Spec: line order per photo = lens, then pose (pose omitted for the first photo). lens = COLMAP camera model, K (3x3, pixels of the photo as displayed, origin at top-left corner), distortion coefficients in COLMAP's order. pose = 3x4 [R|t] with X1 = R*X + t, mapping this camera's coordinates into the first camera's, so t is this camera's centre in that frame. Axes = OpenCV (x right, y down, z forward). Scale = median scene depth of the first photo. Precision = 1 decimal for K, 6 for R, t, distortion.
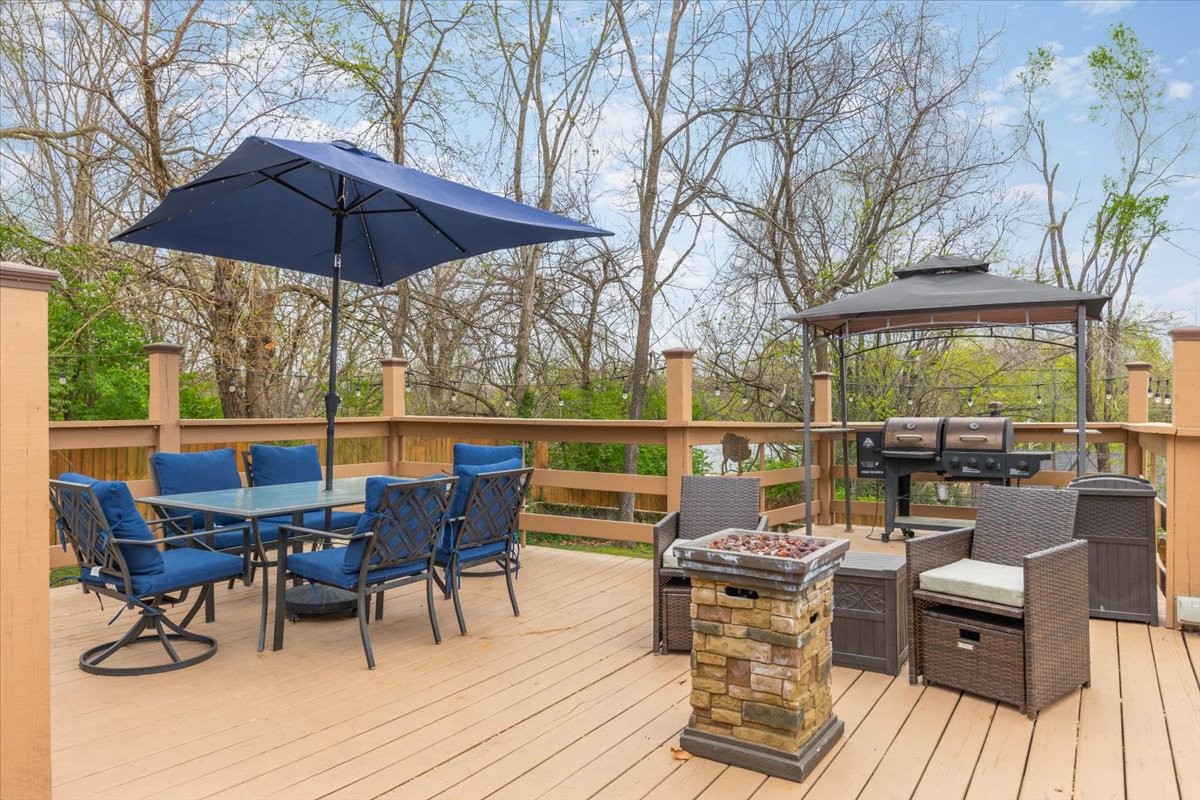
lens RADIAL K [[792.7, 0, 622.1], [0, 792.7, 399.5], [0, 0, 1]] dist [-0.002114, -0.000976]
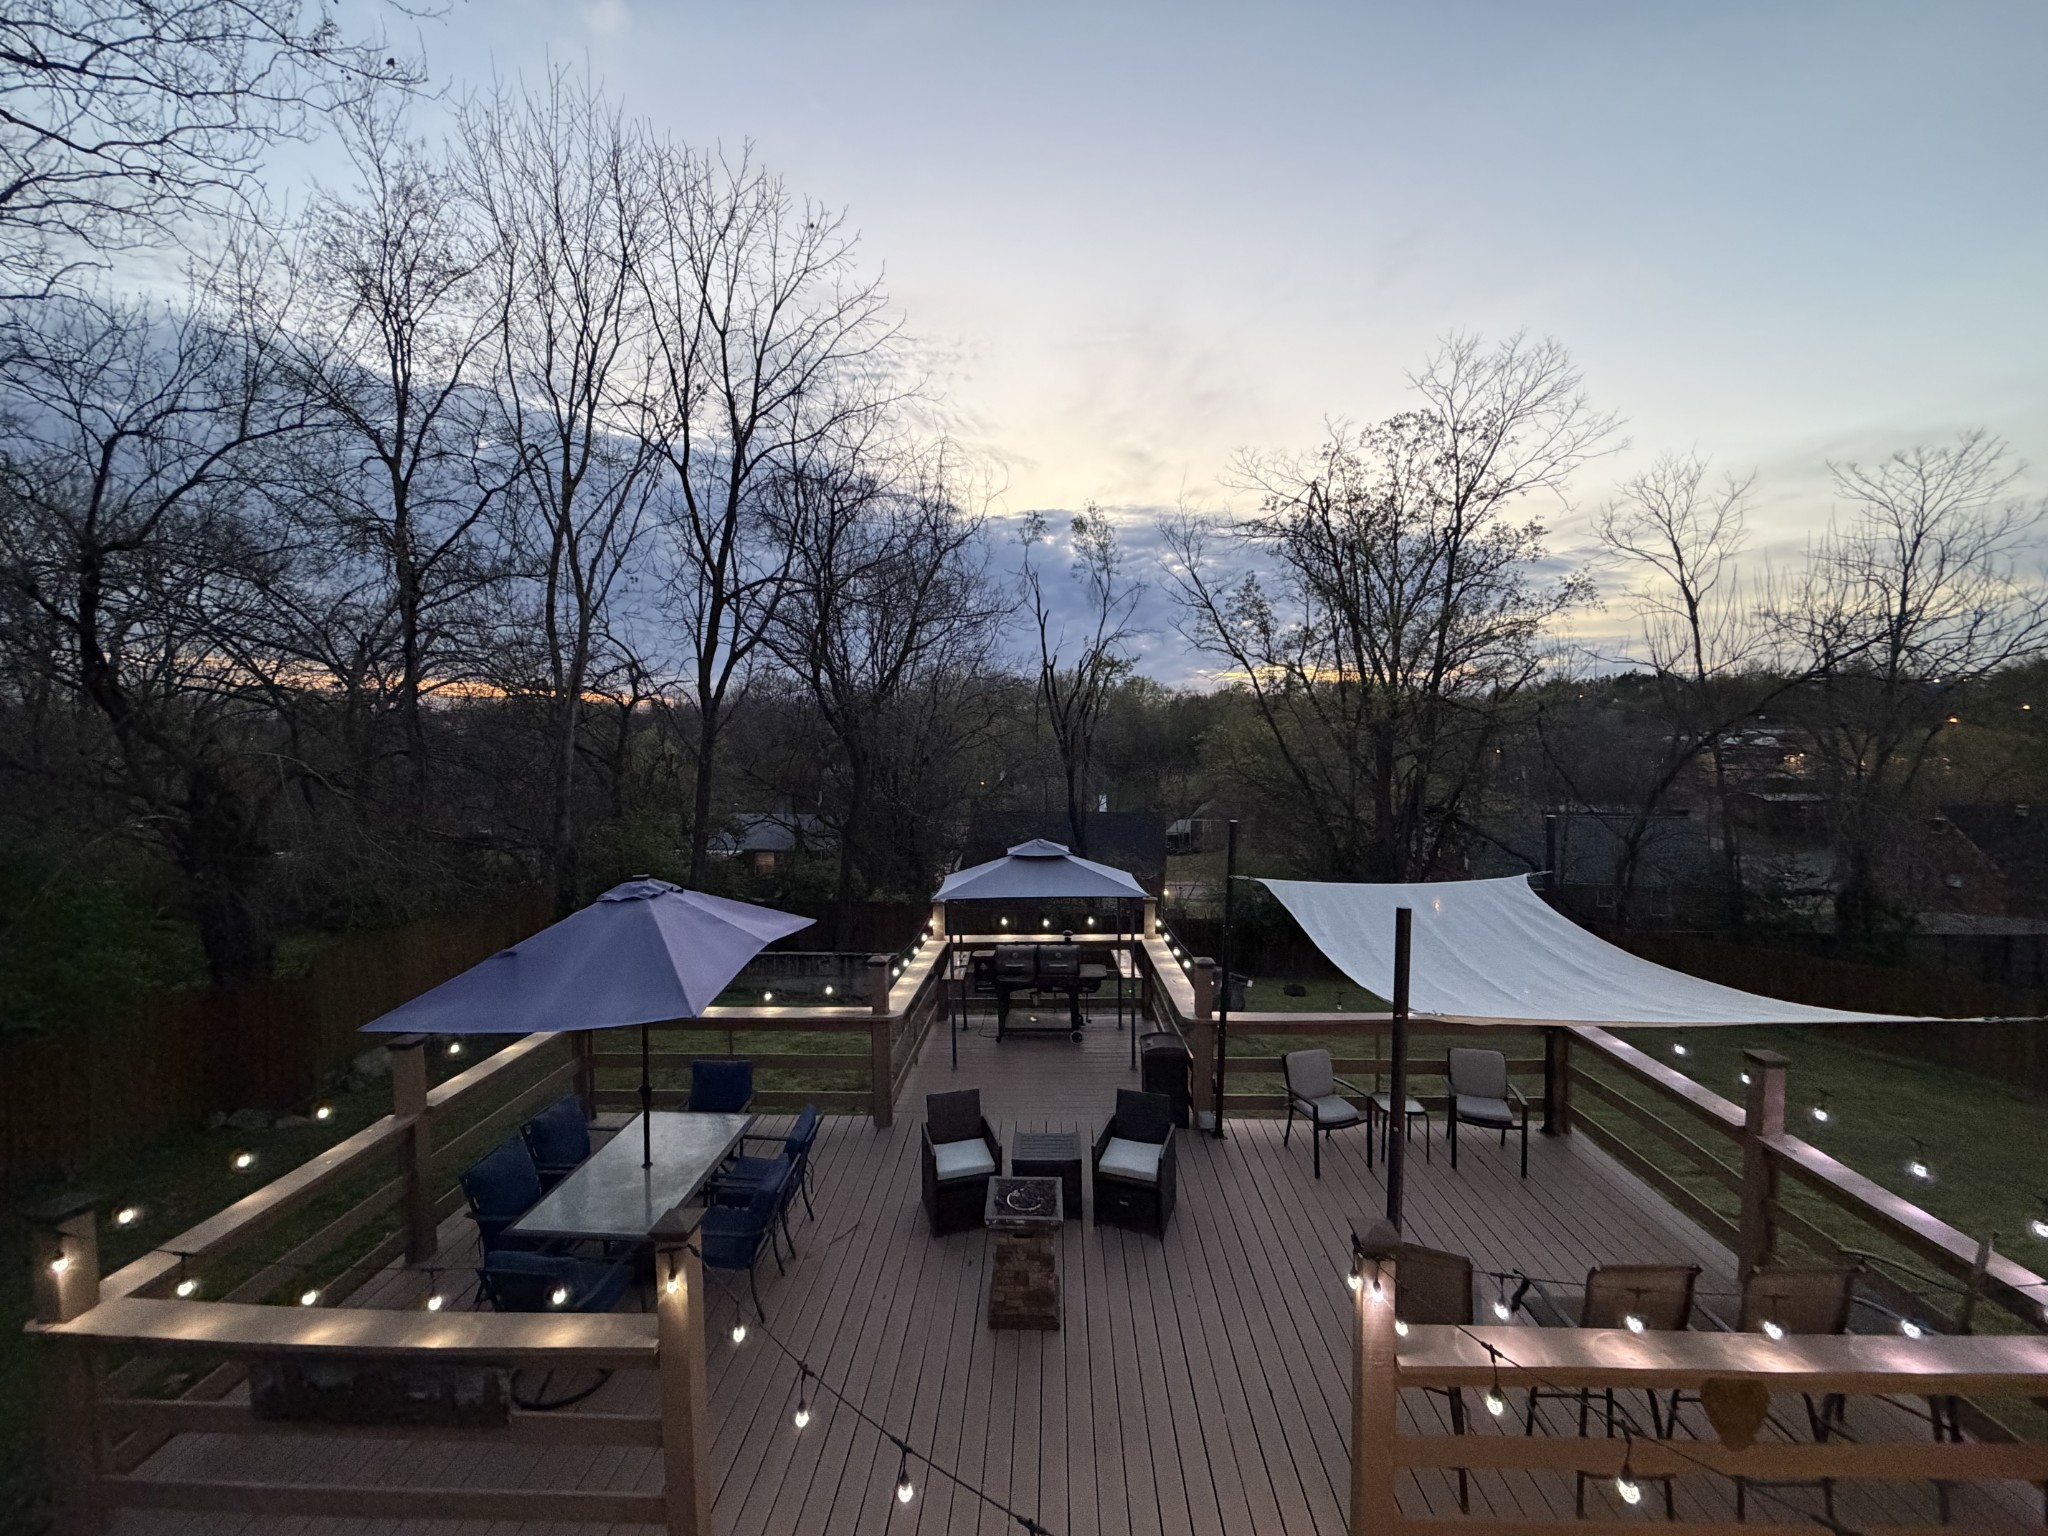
lens RADIAL K [[808.4, 0, 1031.3], [0, 808.4, 761.9], [0, 0, 1]] dist [-0.002398, 0.000209]
pose [[0.867312, -0.024415, 0.497166, -0.470663], [0.002504, 0.998998, 0.044690, -0.595165], [-0.497759, -0.037516, 0.866504, -0.351950]]
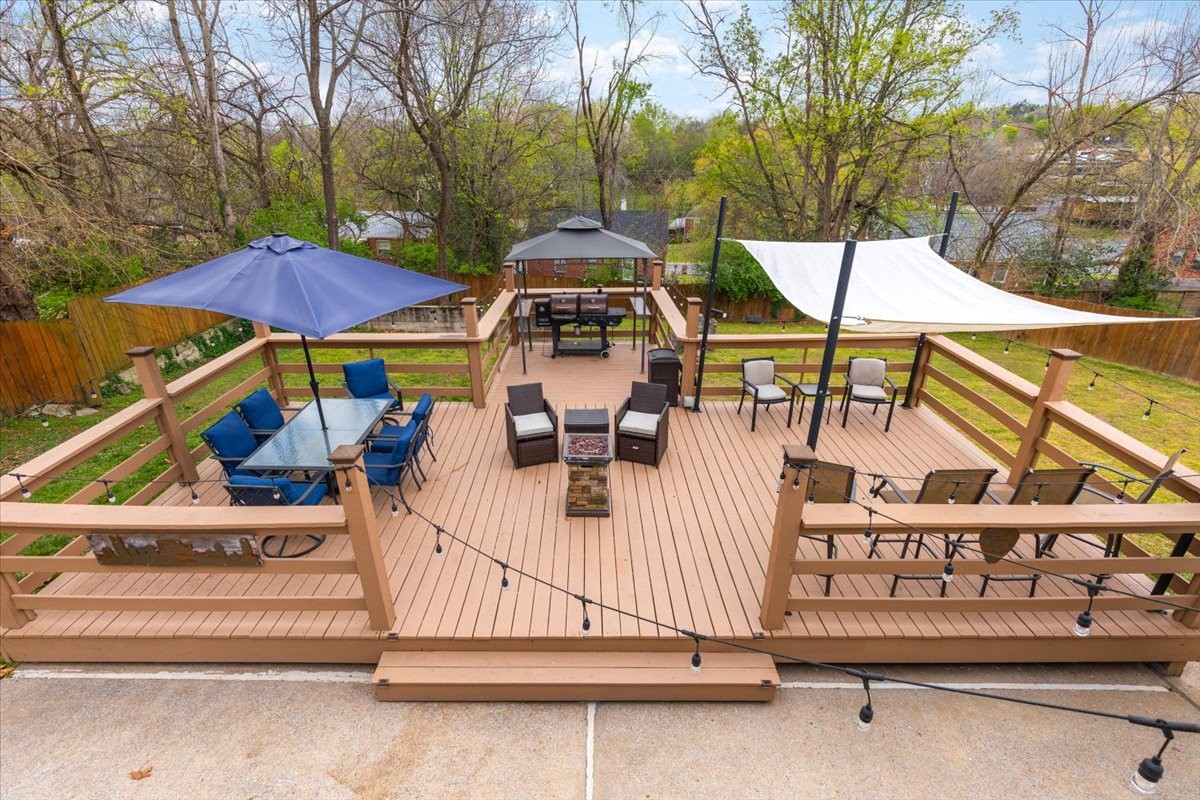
lens RADIAL K [[548.5, 0, 588.1], [0, 548.5, 387.8], [0, 0, 1]] dist [0.002109, -0.000170]
pose [[0.853039, -0.207207, 0.478947, -0.443549], [-0.000066, 0.917748, 0.397164, -0.484743], [-0.521847, -0.338828, 0.782861, -0.283482]]
